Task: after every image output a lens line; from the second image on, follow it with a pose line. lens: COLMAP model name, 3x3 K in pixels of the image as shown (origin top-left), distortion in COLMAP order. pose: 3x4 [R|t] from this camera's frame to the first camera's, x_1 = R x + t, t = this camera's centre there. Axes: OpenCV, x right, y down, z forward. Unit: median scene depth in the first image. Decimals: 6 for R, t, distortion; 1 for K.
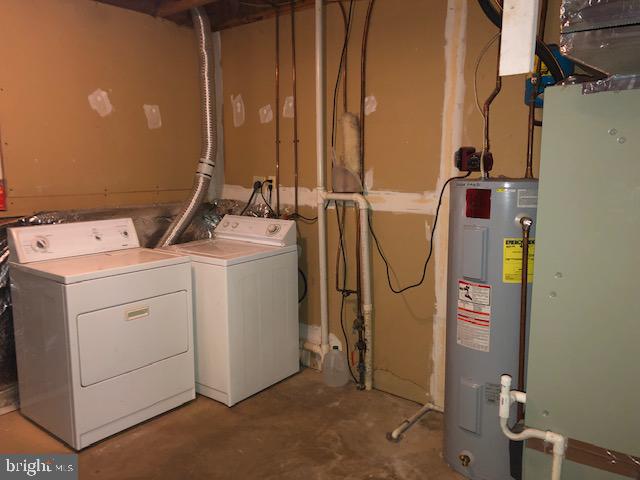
lens RADIAL K [[524.3, 0, 319.2], [0, 524.3, 241.3], [0, 0, 1]] dist [0.028490, -0.014103]
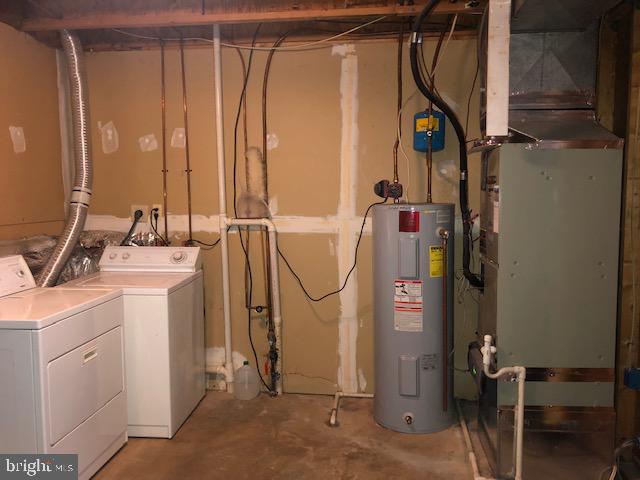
lens RADIAL K [[524.3, 0, 325.8], [0, 524.3, 235.6], [0, 0, 1]] dist [0.028490, -0.014103]
pose [[0.840663, -0.048255, 0.539405, -0.423253], [0.082141, 0.995860, -0.038928, -0.000379], [-0.535293, 0.077033, 0.841146, -0.009239]]
